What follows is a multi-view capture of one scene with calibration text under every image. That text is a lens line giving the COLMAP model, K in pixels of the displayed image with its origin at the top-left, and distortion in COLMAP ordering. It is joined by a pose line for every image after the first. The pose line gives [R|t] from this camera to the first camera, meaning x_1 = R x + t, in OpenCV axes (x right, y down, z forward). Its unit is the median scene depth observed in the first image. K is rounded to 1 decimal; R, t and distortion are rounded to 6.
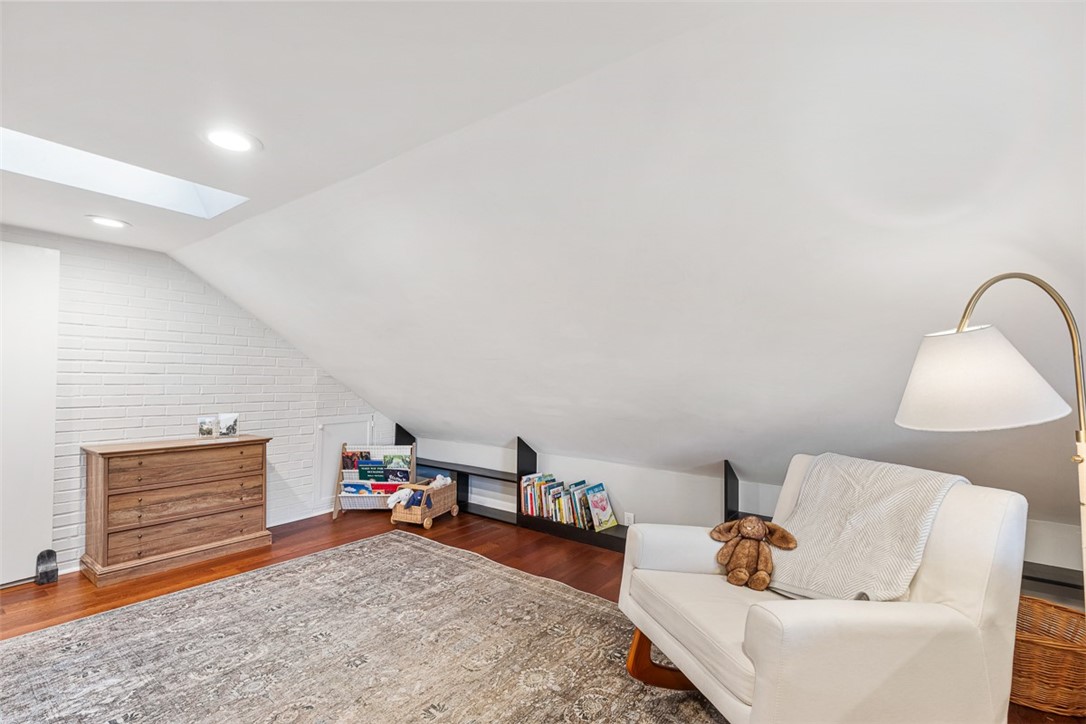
lens RADIAL K [[489.8, 0, 545.9], [0, 489.8, 358.0], [0, 0, 1]] dist [0.002826, -0.000568]
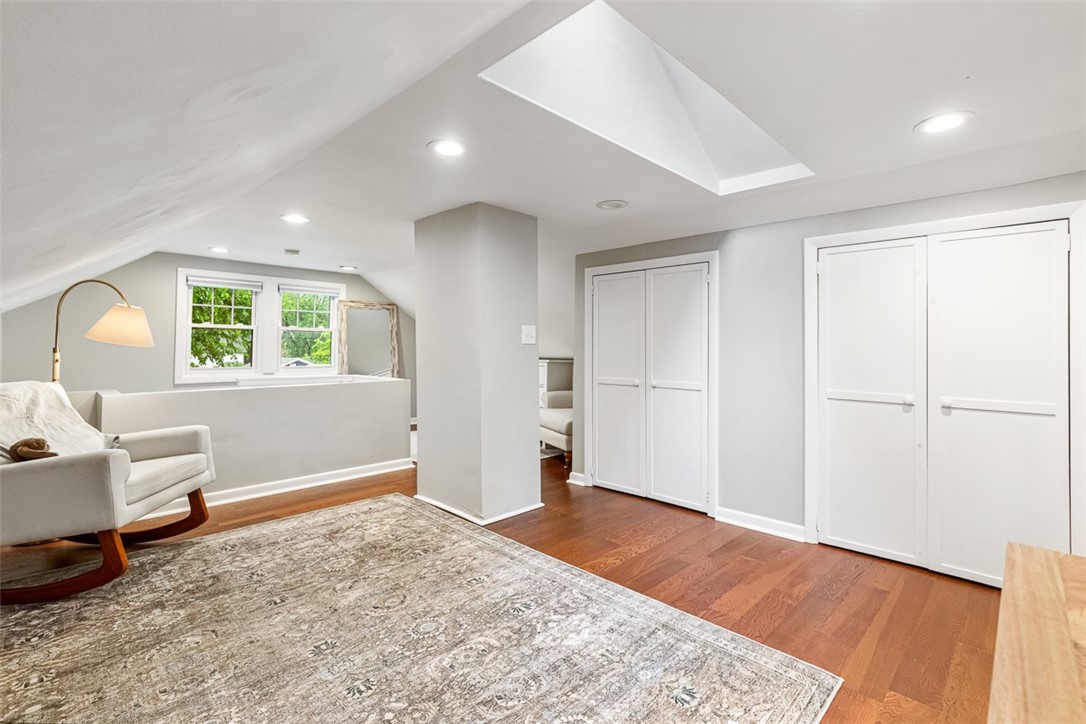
lens RADIAL K [[489.8, 0, 543.1], [0, 489.8, 352.2], [0, 0, 1]] dist [0.002826, -0.000568]
pose [[-0.992978, -0.018824, 0.116789, -0.348392], [-0.022690, 0.999235, -0.031865, 0.045789], [-0.116100, -0.034291, -0.992645, 0.742160]]
